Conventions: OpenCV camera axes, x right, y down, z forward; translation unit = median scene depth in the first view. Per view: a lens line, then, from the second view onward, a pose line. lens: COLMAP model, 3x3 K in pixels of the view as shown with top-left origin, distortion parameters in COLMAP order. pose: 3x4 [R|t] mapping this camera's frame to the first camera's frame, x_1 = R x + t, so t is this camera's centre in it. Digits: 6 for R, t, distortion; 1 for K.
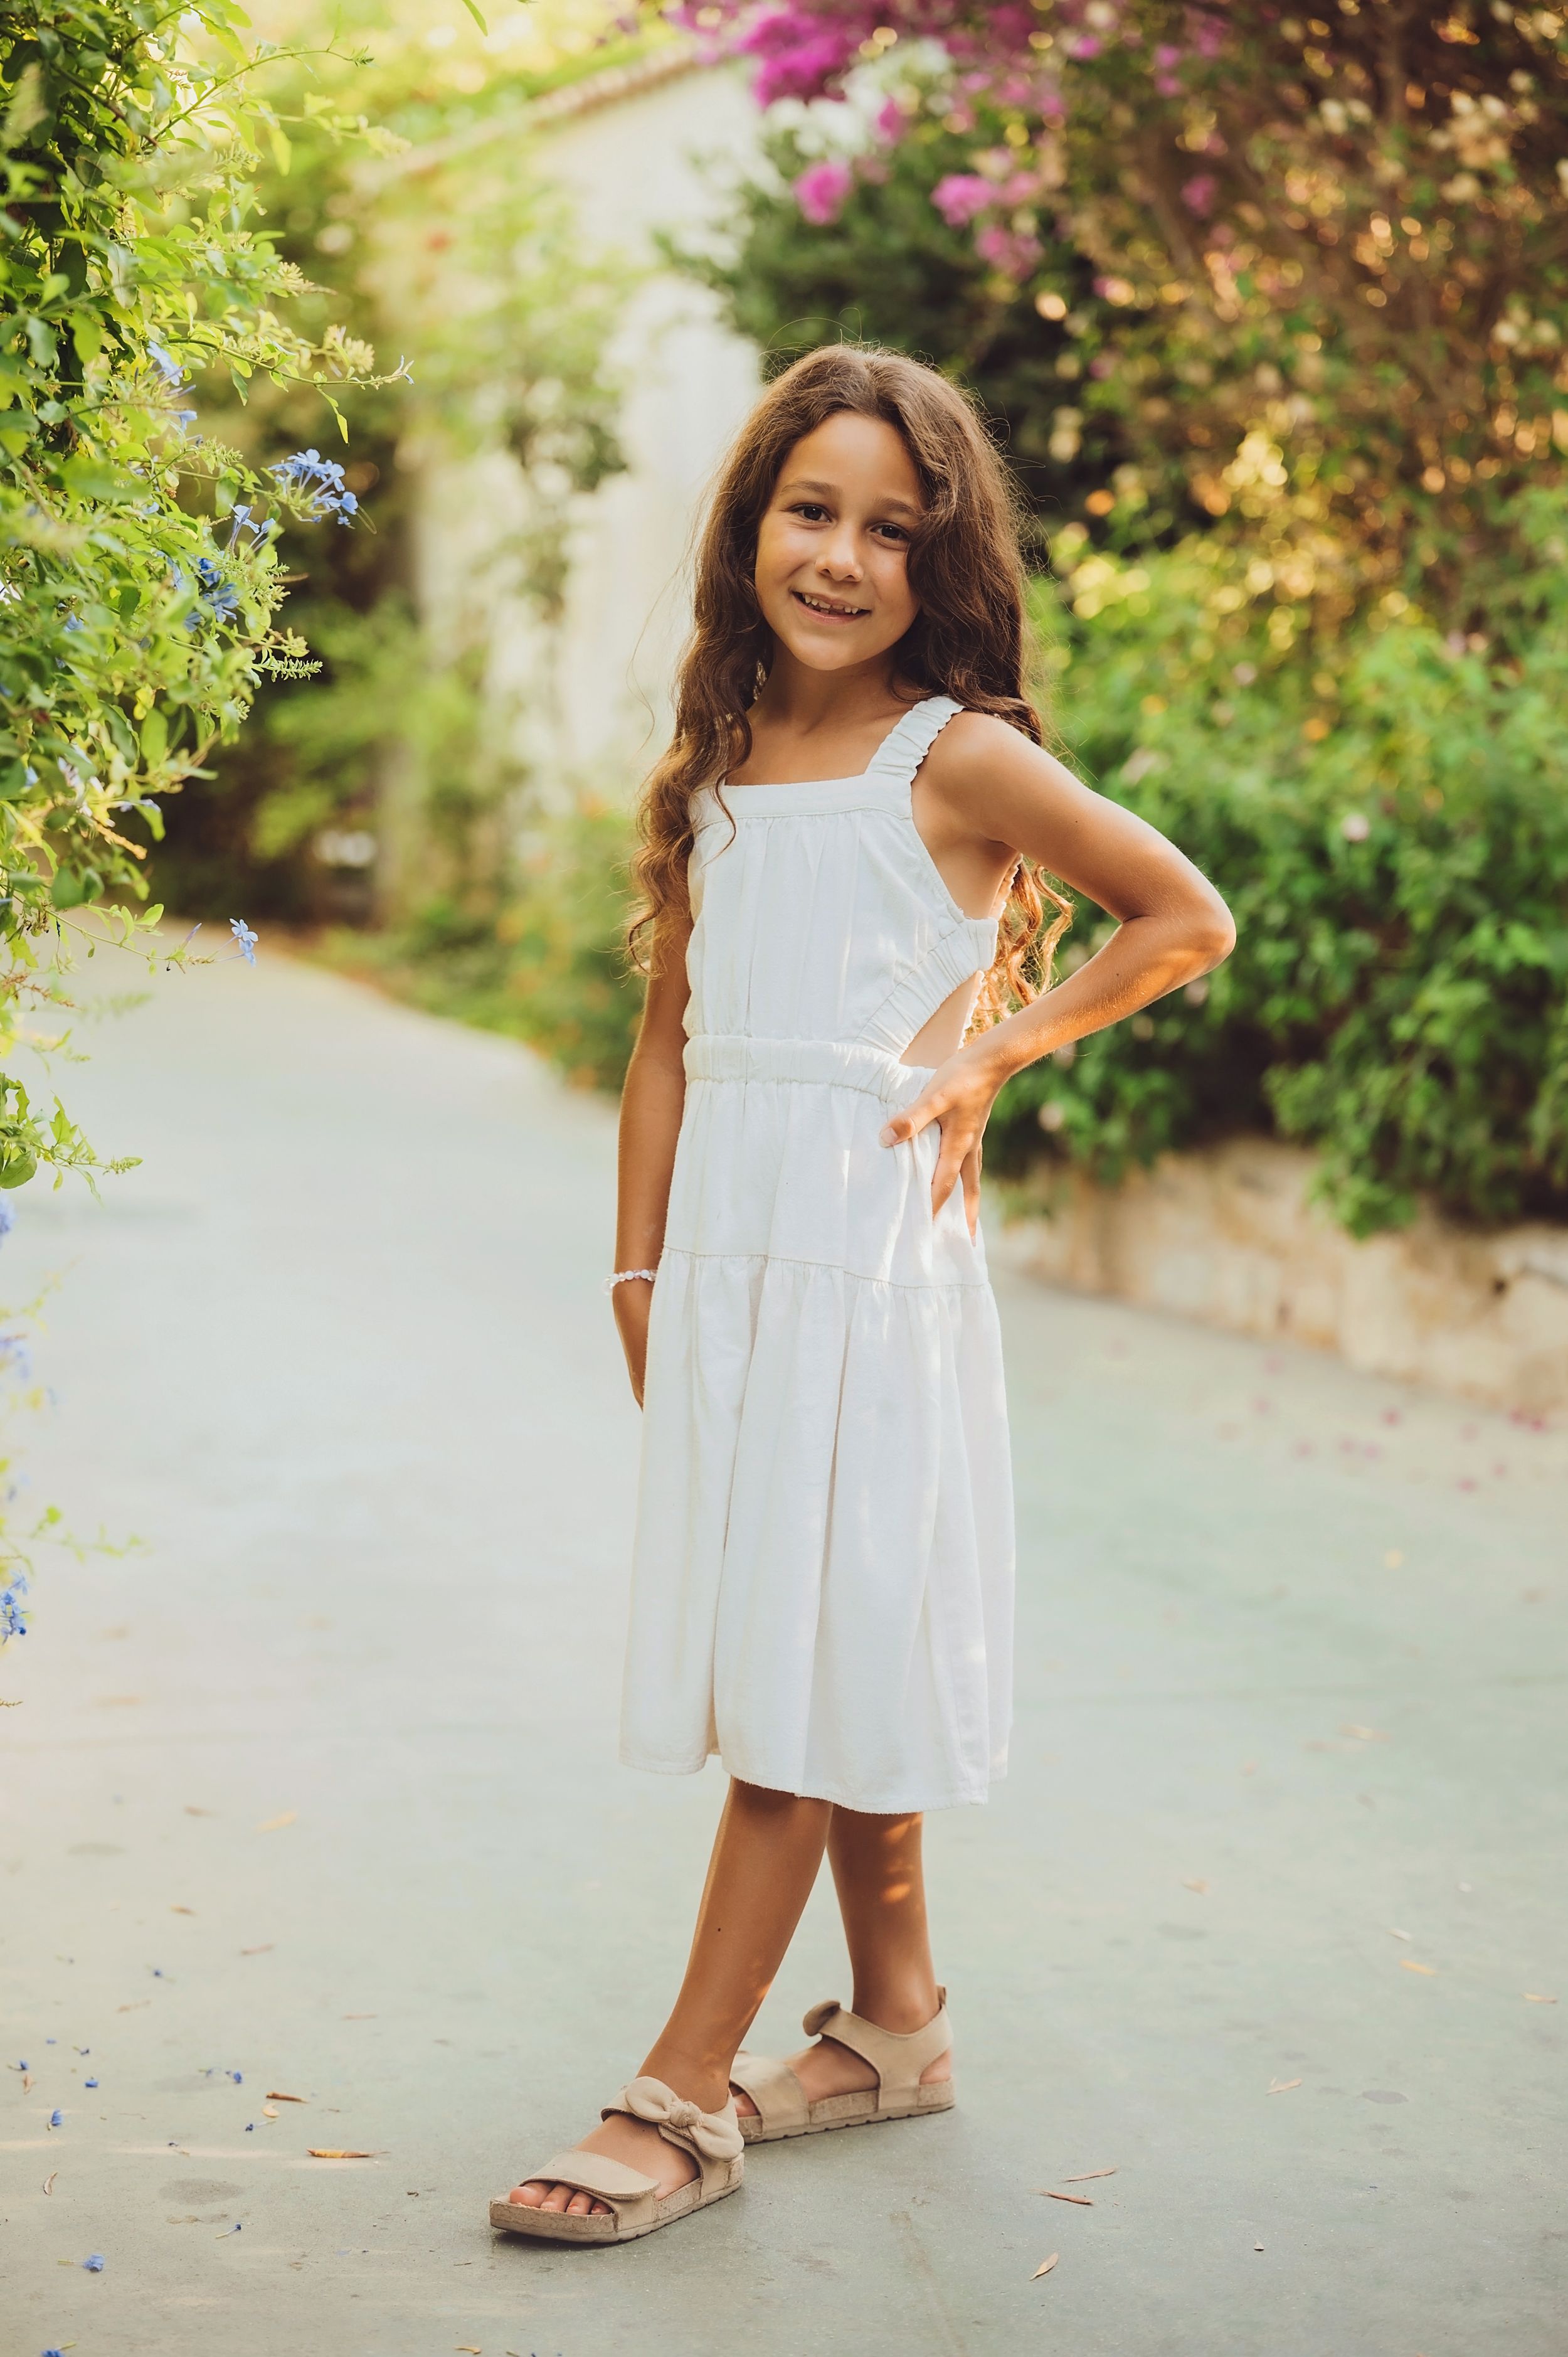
lens RADIAL K [[4914.4, 0, 784.0], [0, 4914.4, 1178.5], [0, 0, 1]] dist [-0.050412, -0.060033]
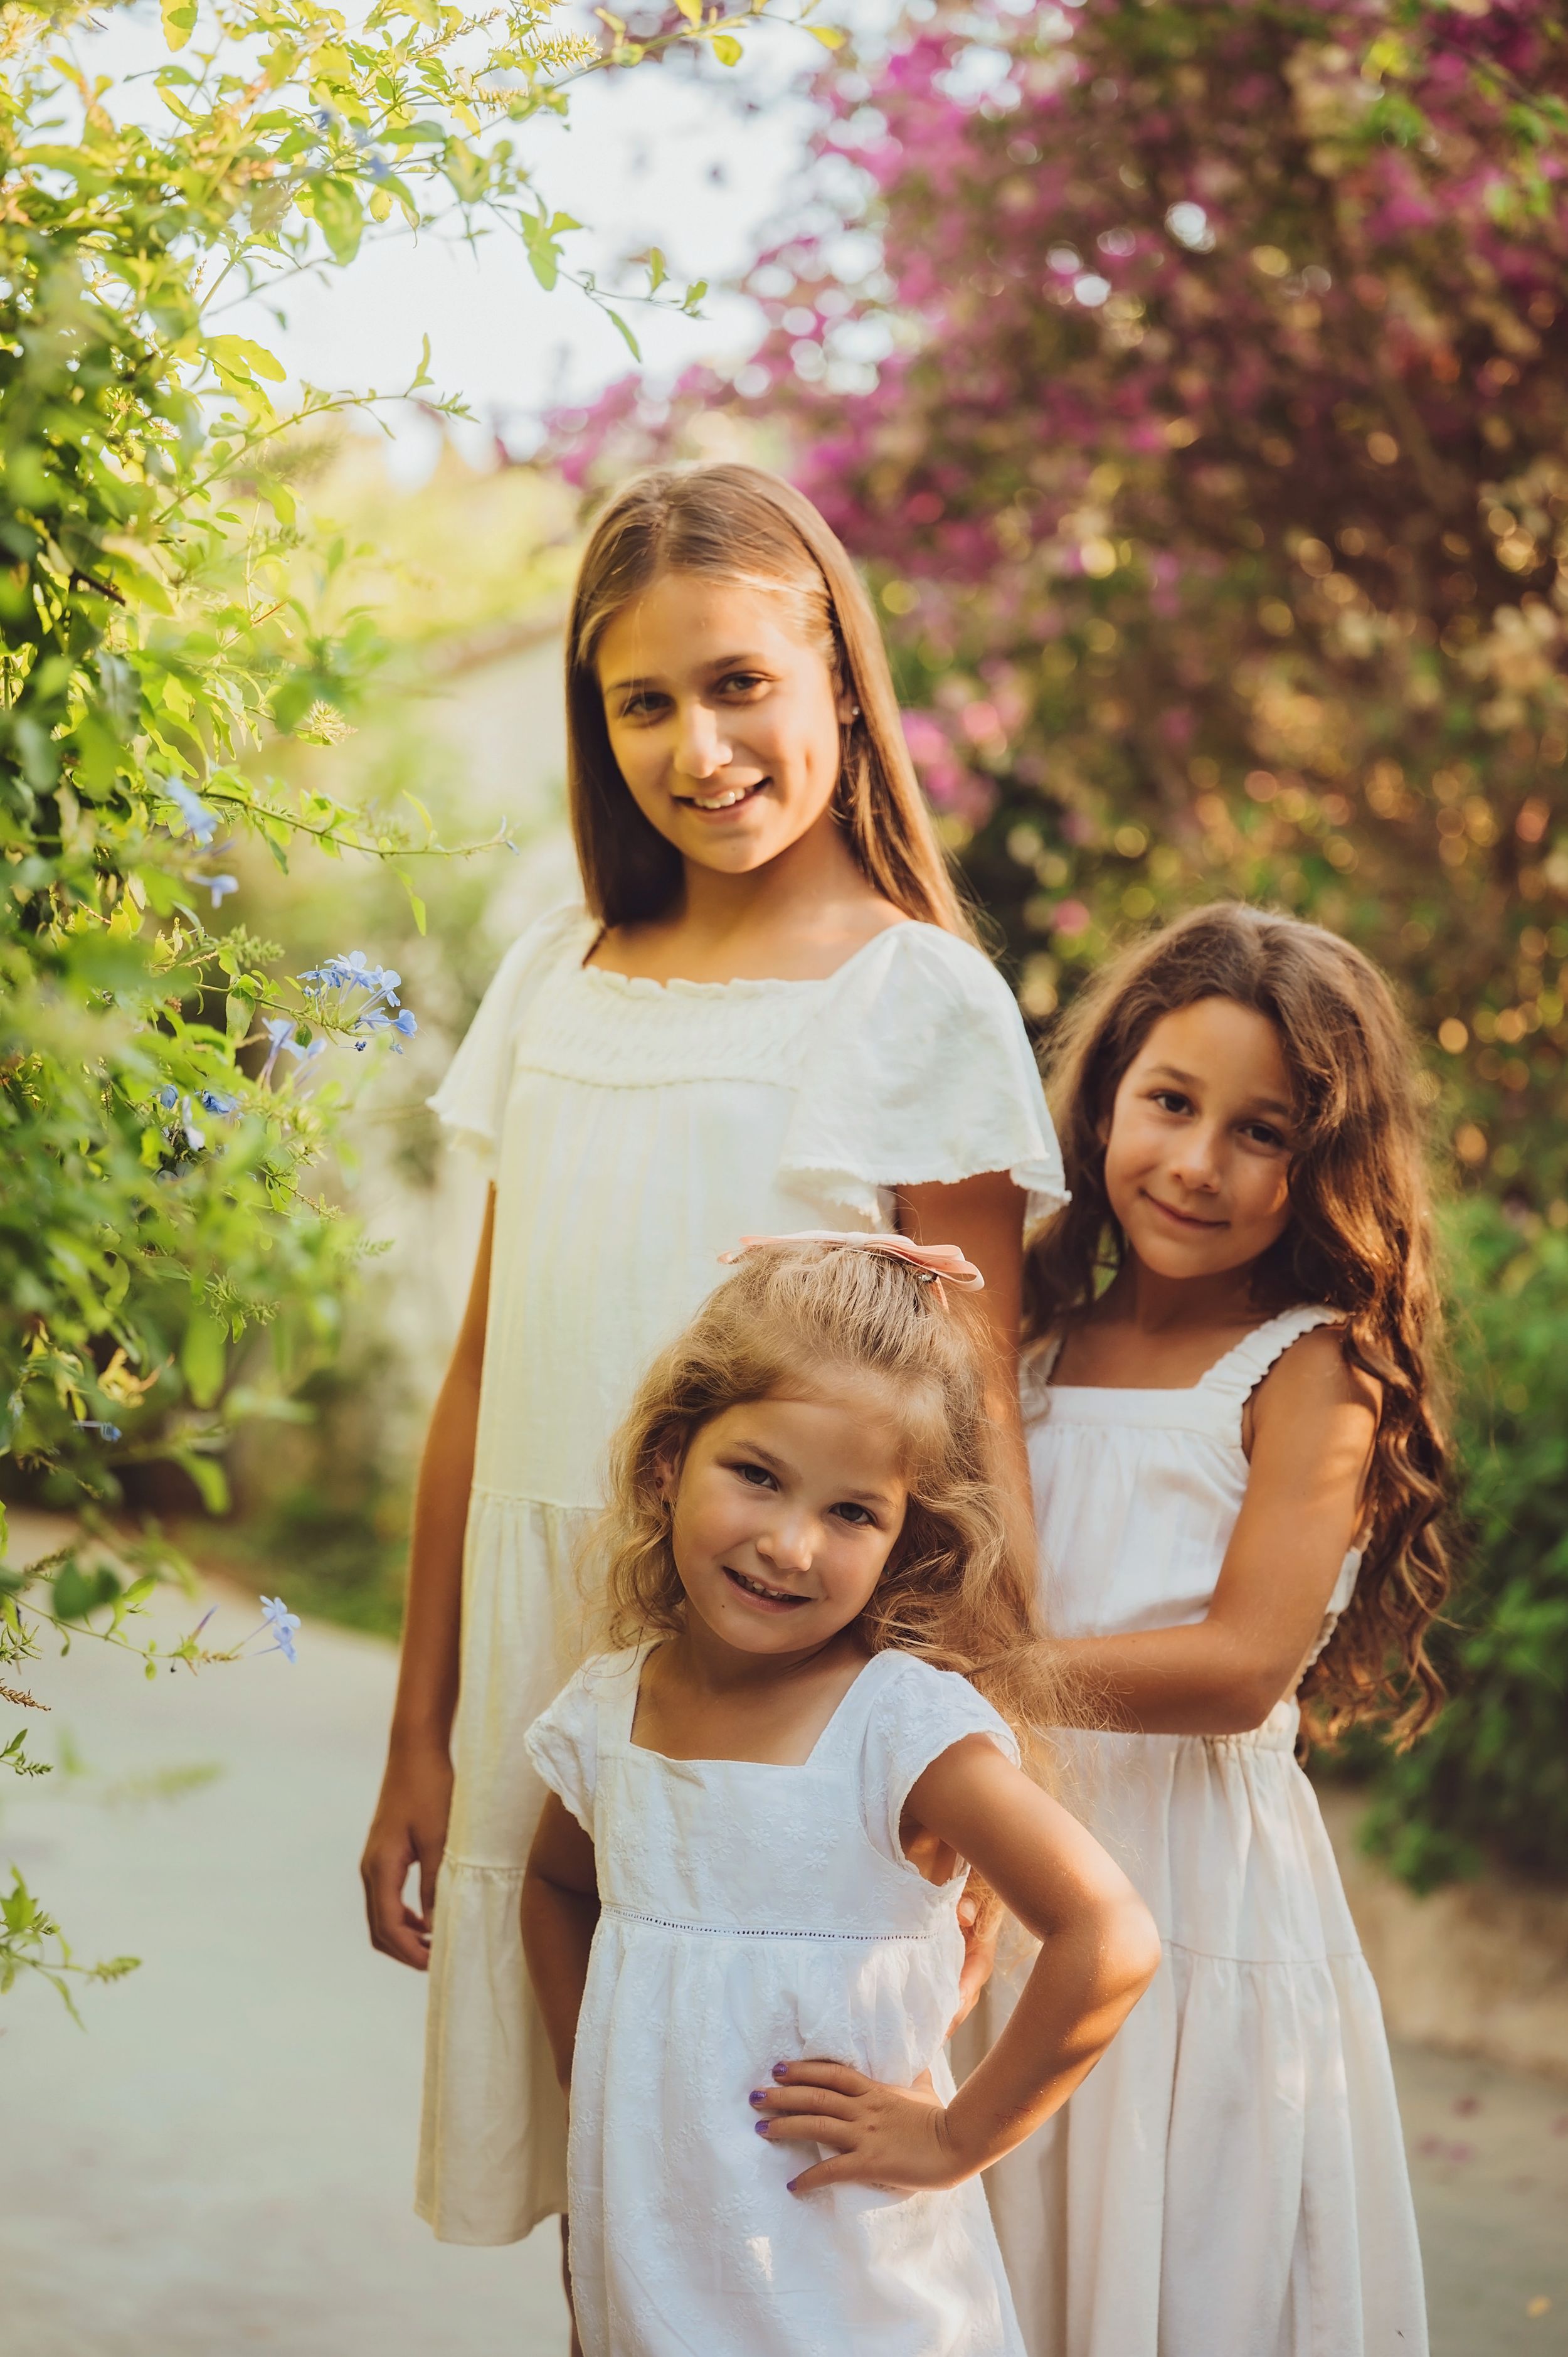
lens RADIAL K [[4450.0, 0, 802.9], [0, 4450.0, 1228.9], [0, 0, 1]] dist [0.025894, -0.048529]
pose [[0.997708, -0.000035, 0.067668, -0.046716], [0.007241, 0.994312, -0.106262, -0.022251], [-0.067280, 0.106508, 0.992033, 0.210886]]
